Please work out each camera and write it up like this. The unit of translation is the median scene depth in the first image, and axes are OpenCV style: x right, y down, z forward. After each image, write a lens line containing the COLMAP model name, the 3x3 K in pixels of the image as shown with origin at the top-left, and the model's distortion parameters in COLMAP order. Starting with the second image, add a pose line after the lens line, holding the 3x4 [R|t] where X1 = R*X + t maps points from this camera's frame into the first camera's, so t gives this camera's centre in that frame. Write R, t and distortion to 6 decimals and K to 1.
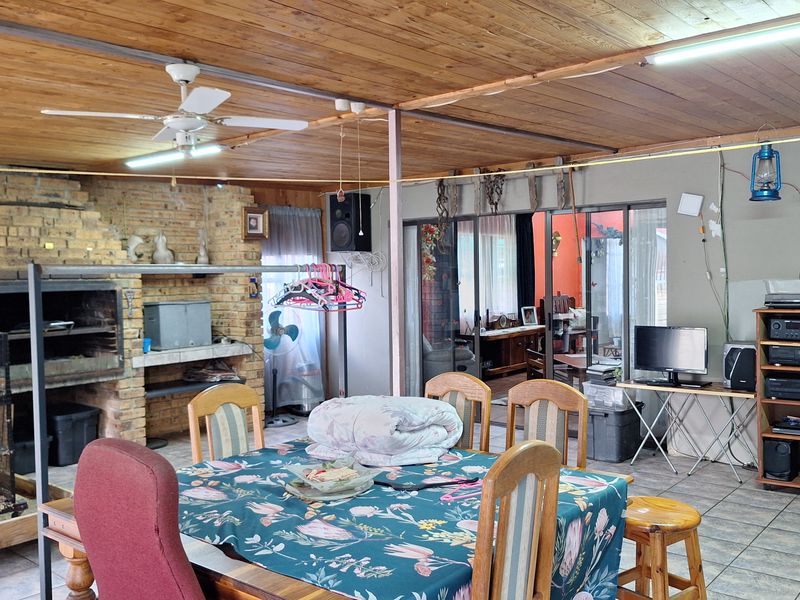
lens RADIAL K [[734.2, 0, 412.2], [0, 734.2, 304.8], [0, 0, 1]] dist [0.159625, -0.261799]
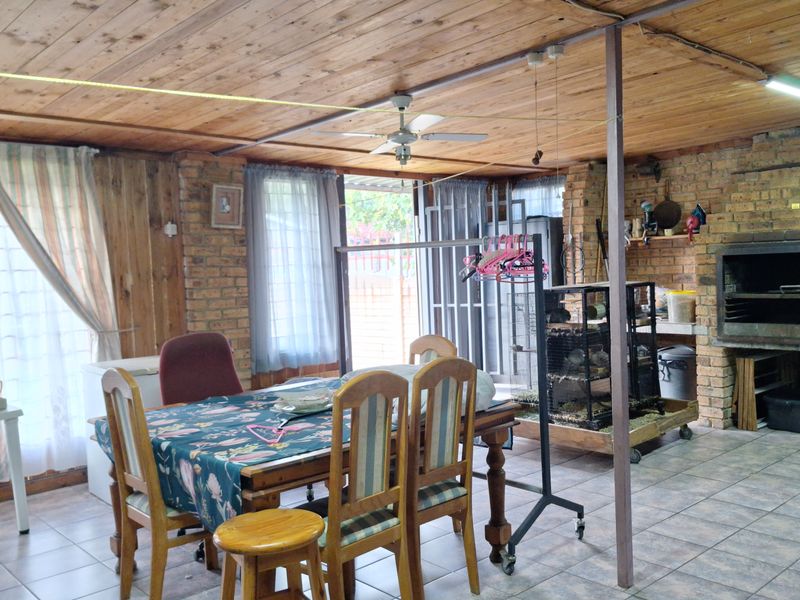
lens RADIAL K [[734.2, 0, 412.2], [0, 734.2, 304.8], [0, 0, 1]] dist [0.159625, -0.261799]
pose [[-0.140307, 0.069715, -0.987651, 0.527875], [-0.007576, 0.997413, 0.071480, -0.015435], [0.990079, 0.017512, -0.139416, 0.602680]]
